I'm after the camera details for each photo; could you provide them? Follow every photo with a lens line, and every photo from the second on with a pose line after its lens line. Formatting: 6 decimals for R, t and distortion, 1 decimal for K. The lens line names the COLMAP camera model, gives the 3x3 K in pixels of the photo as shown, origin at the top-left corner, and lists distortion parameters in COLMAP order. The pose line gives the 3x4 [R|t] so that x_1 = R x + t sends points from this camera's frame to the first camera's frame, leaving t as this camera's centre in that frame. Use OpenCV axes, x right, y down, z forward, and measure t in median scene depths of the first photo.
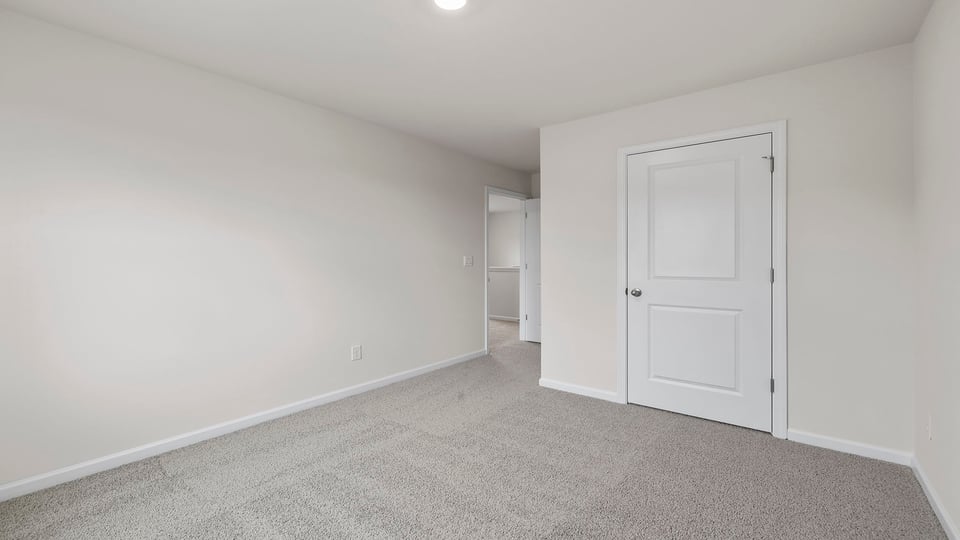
lens RADIAL K [[410.4, 0, 471.6], [0, 410.4, 260.1], [0, 0, 1]] dist [0.000575, 0.000051]
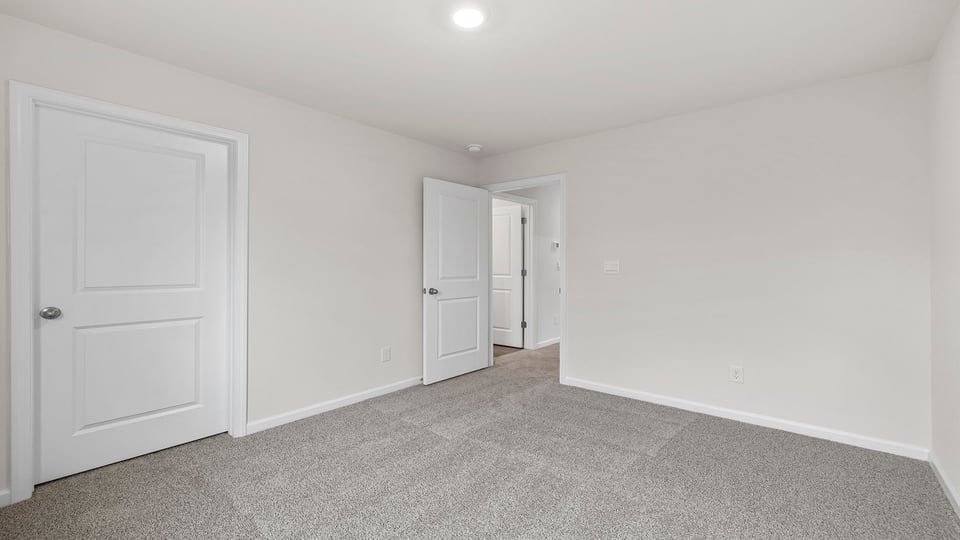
lens RADIAL K [[410.4, 0, 471.6], [0, 410.4, 260.1], [0, 0, 1]] dist [0.000575, 0.000051]
pose [[-0.038632, 0.022575, 0.998998, -0.344929], [-0.003329, 0.999736, -0.022721, 0.006385], [-0.999248, -0.004203, -0.038547, 0.396599]]
